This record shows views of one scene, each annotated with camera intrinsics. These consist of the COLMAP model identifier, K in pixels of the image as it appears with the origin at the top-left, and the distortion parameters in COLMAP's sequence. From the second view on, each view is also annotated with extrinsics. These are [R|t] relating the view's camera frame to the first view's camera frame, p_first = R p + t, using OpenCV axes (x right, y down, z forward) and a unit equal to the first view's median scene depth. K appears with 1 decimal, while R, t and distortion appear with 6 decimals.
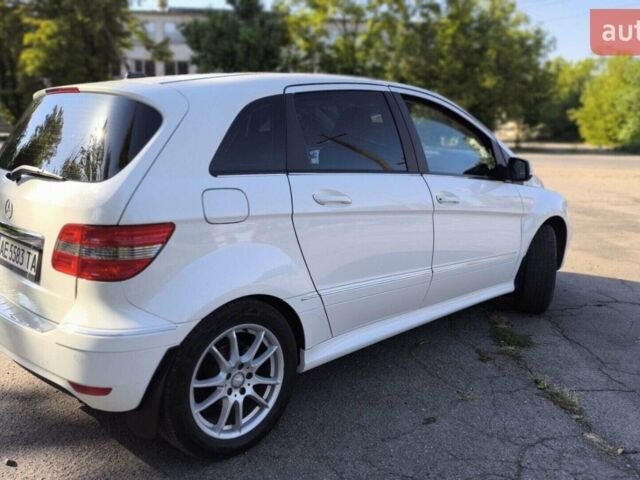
lens RADIAL K [[634.5, 0, 320.0], [0, 634.5, 240.0], [0, 0, 1]] dist [0.026940, -0.012981]
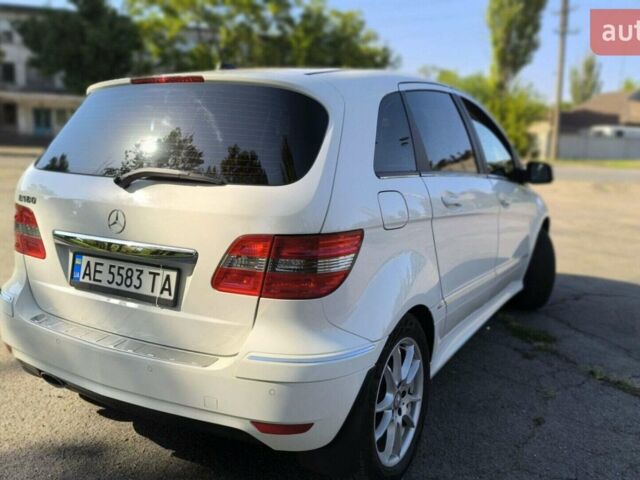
lens RADIAL K [[634.5, 0, 320.0], [0, 634.5, 240.0], [0, 0, 1]] dist [0.026940, -0.012981]
pose [[0.958037, -0.038443, 0.284053, -0.327034], [0.043876, 0.998955, -0.012788, -0.002089], [-0.283265, 0.024715, 0.958723, 0.098930]]
